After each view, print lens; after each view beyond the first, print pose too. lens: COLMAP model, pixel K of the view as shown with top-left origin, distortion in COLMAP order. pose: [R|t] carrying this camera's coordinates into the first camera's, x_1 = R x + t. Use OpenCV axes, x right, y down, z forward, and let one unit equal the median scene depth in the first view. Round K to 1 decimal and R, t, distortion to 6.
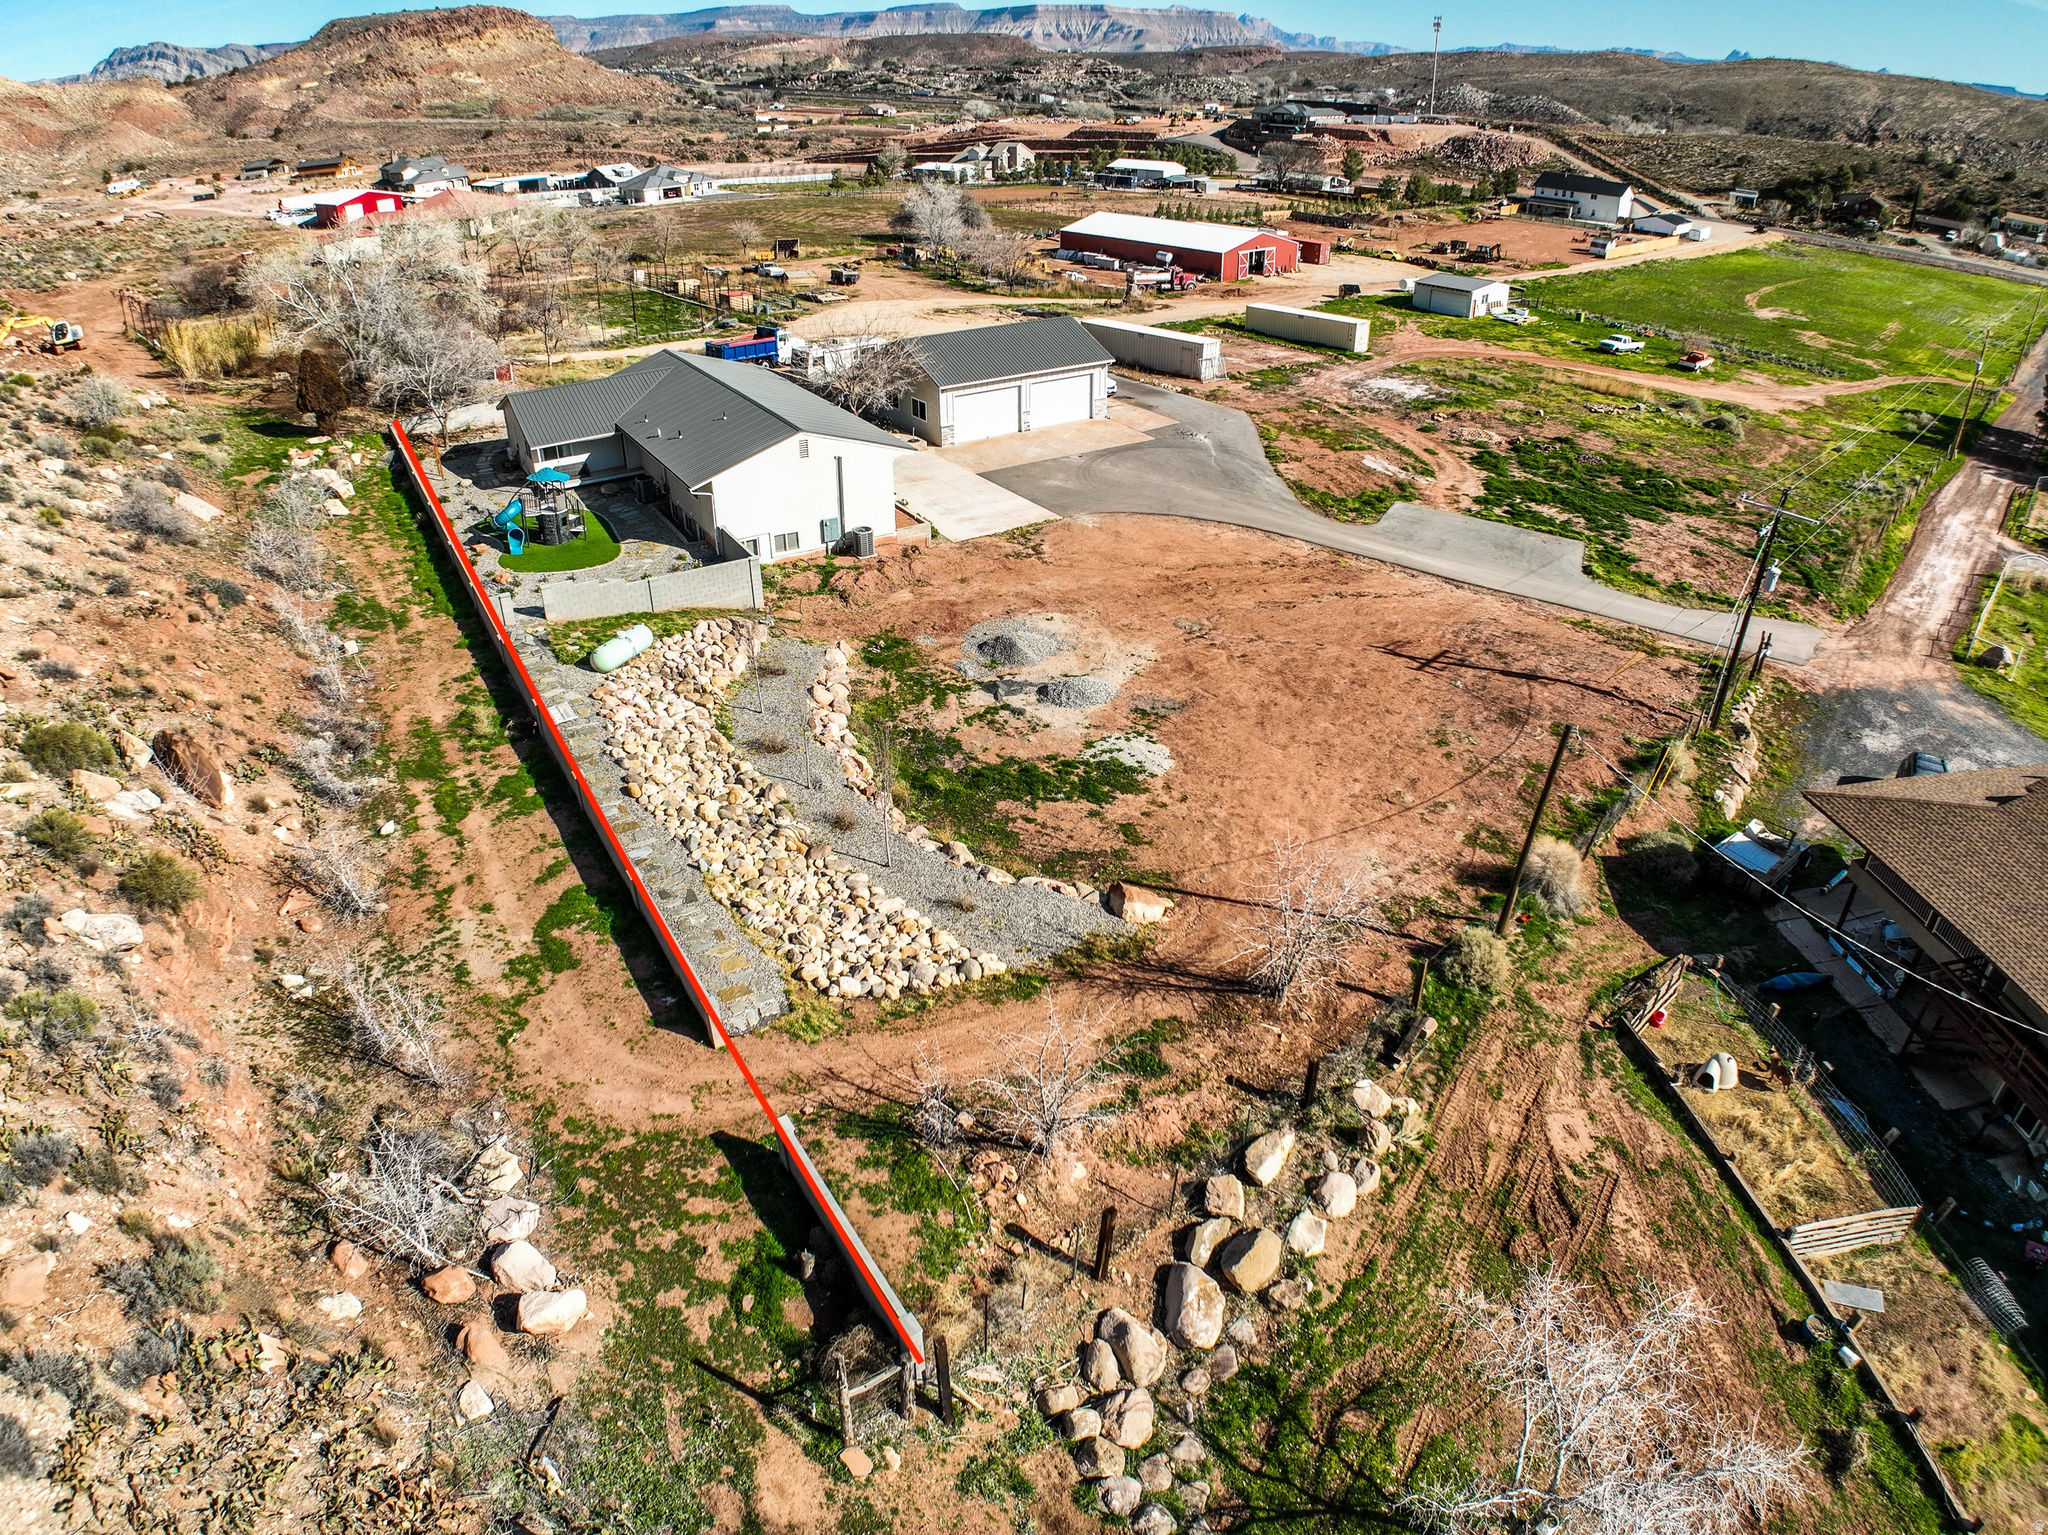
lens RADIAL K [[1258.3, 0, 1032.3], [0, 1258.3, 765.3], [0, 0, 1]] dist [-0.172874, 0.026180]
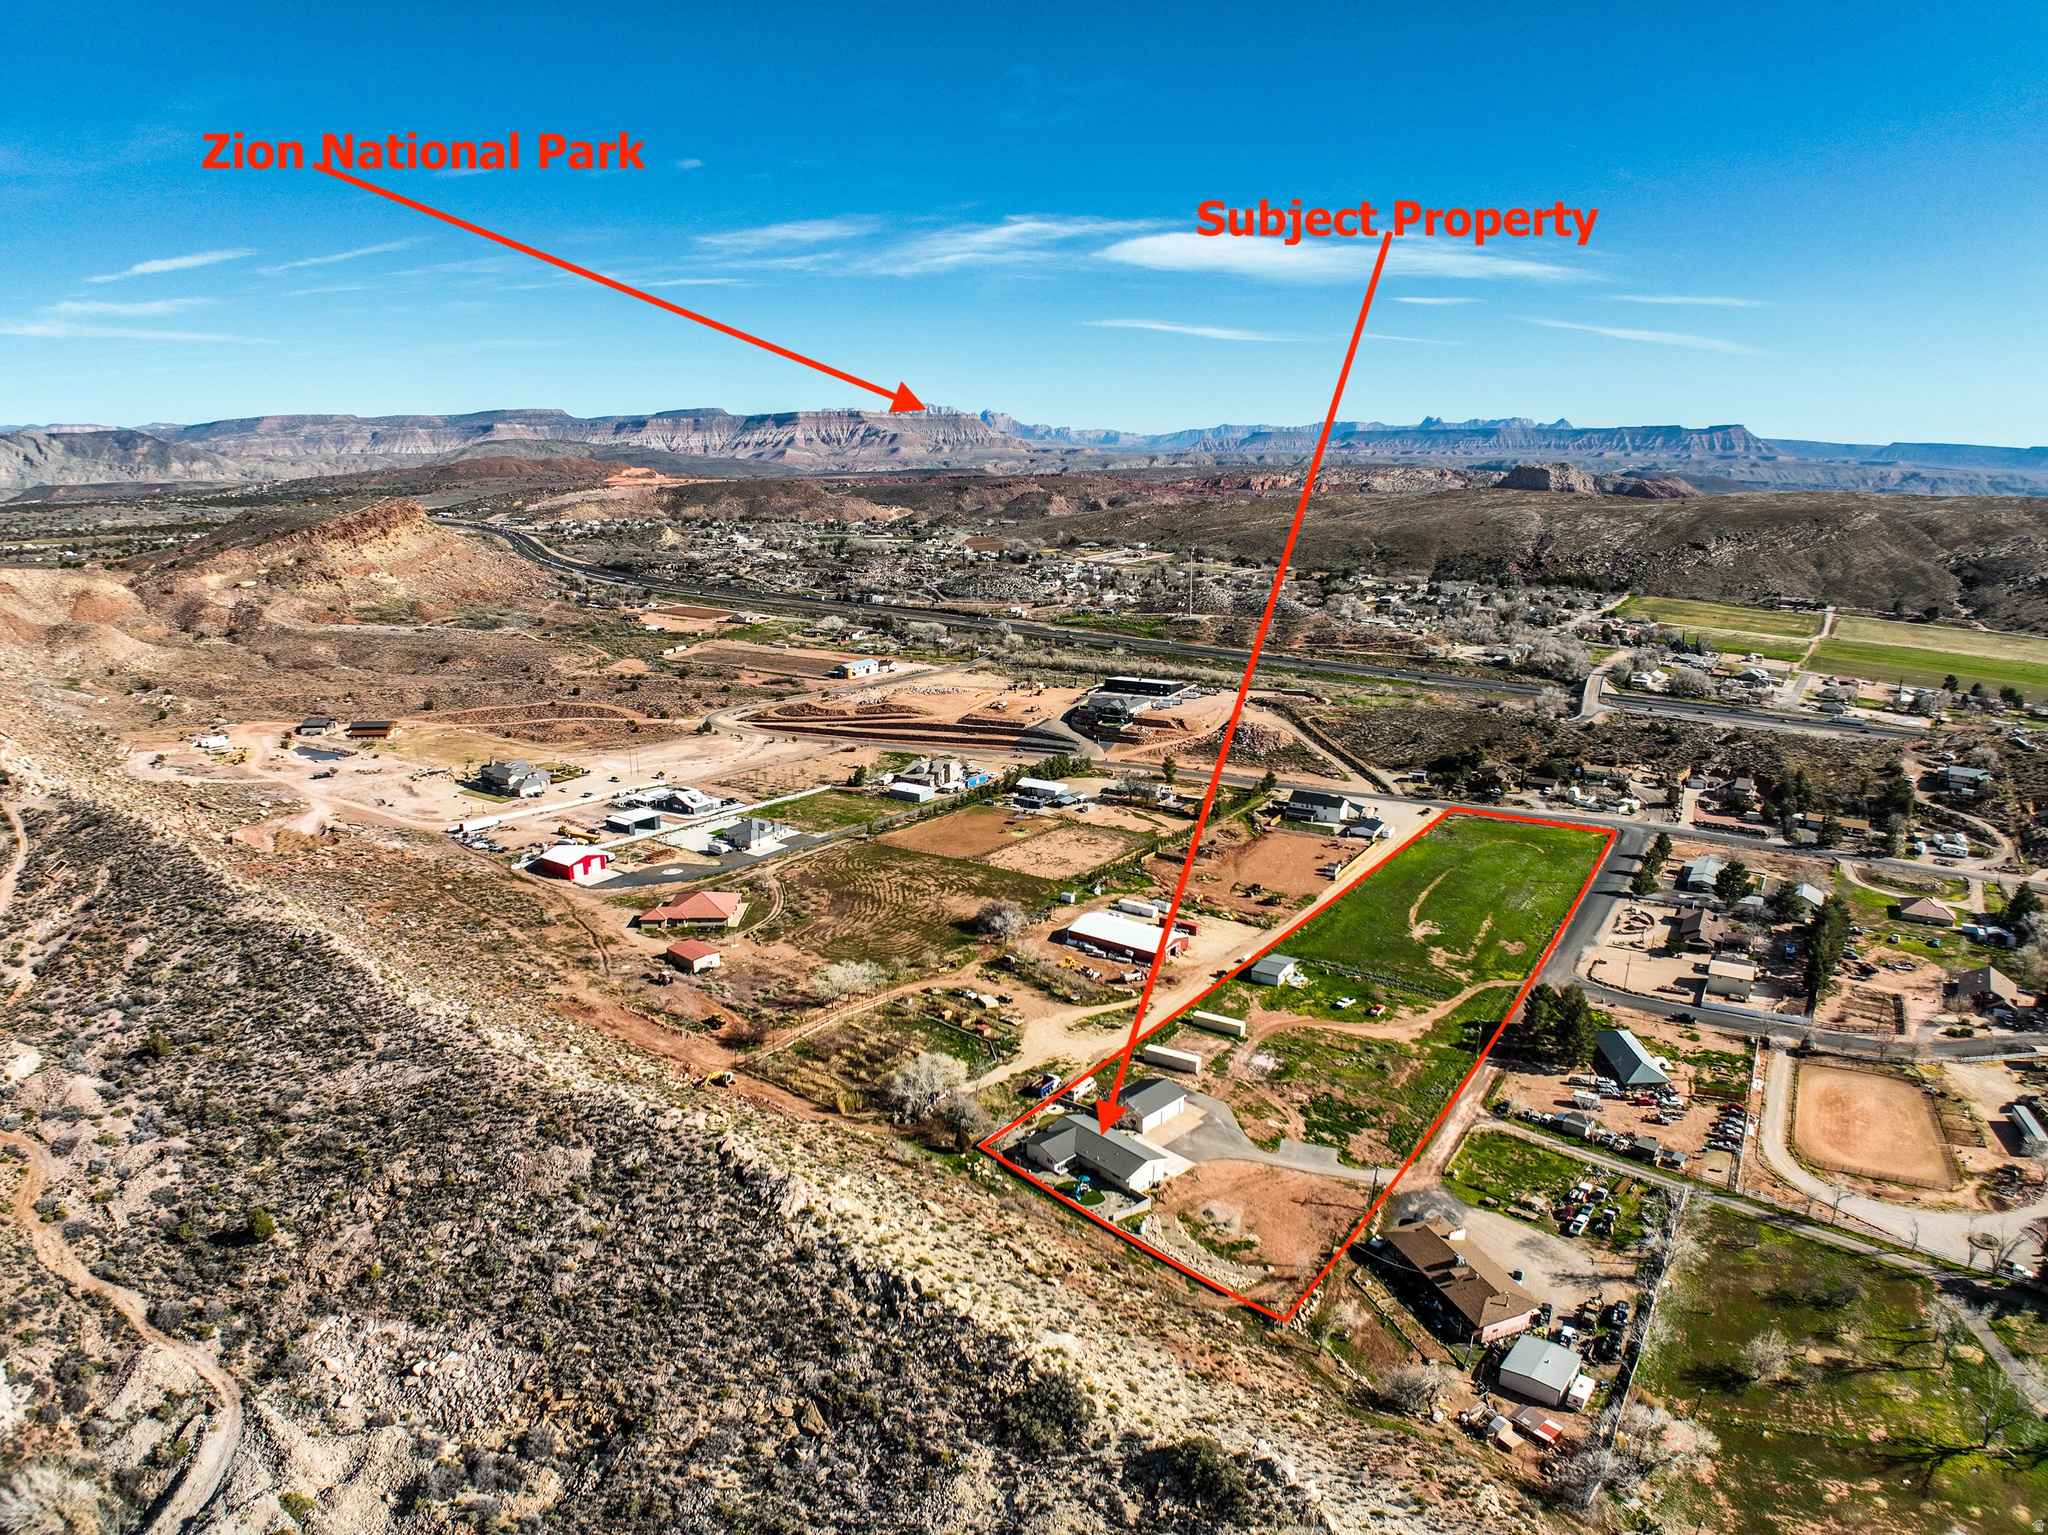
lens RADIAL K [[1258.3, 0, 1029.2], [0, 1258.3, 765.3], [0, 0, 1]] dist [-0.172874, 0.026180]
pose [[0.982609, -0.041436, 0.181005, -0.532461], [0.091321, 0.956590, -0.276761, -0.183305], [-0.161680, 0.288478, 0.943737, -1.323687]]
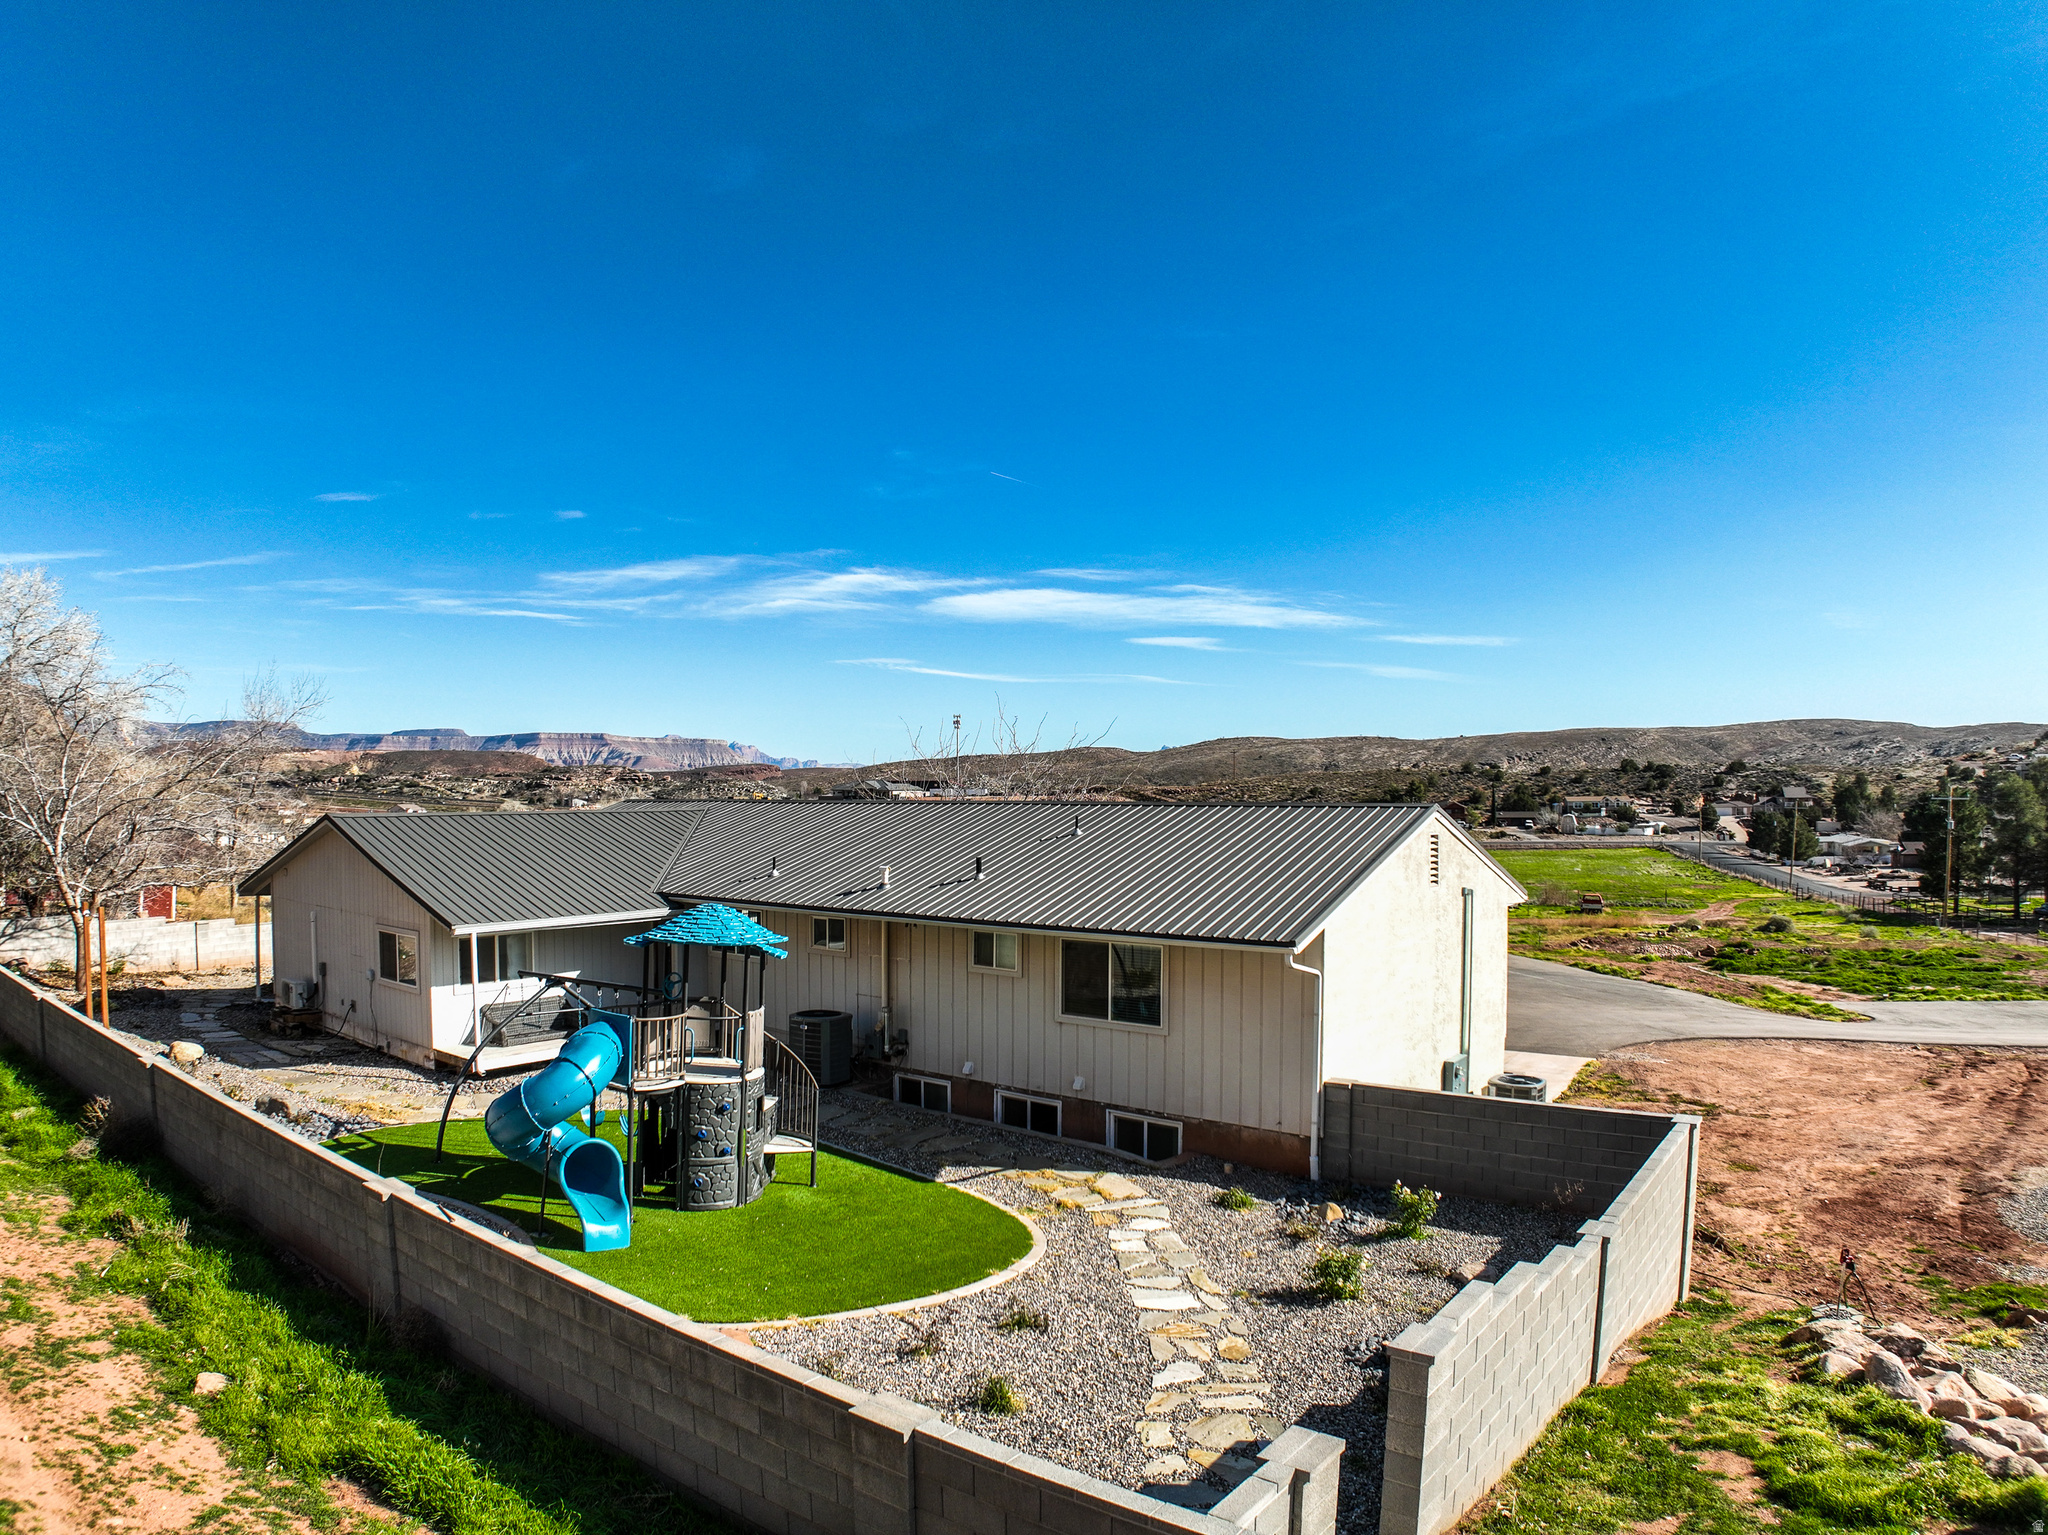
lens RADIAL K [[1258.3, 0, 1021.8], [0, 1258.3, 774.8], [0, 0, 1]] dist [-0.172874, 0.026180]
pose [[0.928619, 0.010782, 0.370878, -0.189008], [0.183666, 0.855163, -0.484731, -0.055205], [-0.322387, 0.518248, 0.792140, 0.328498]]
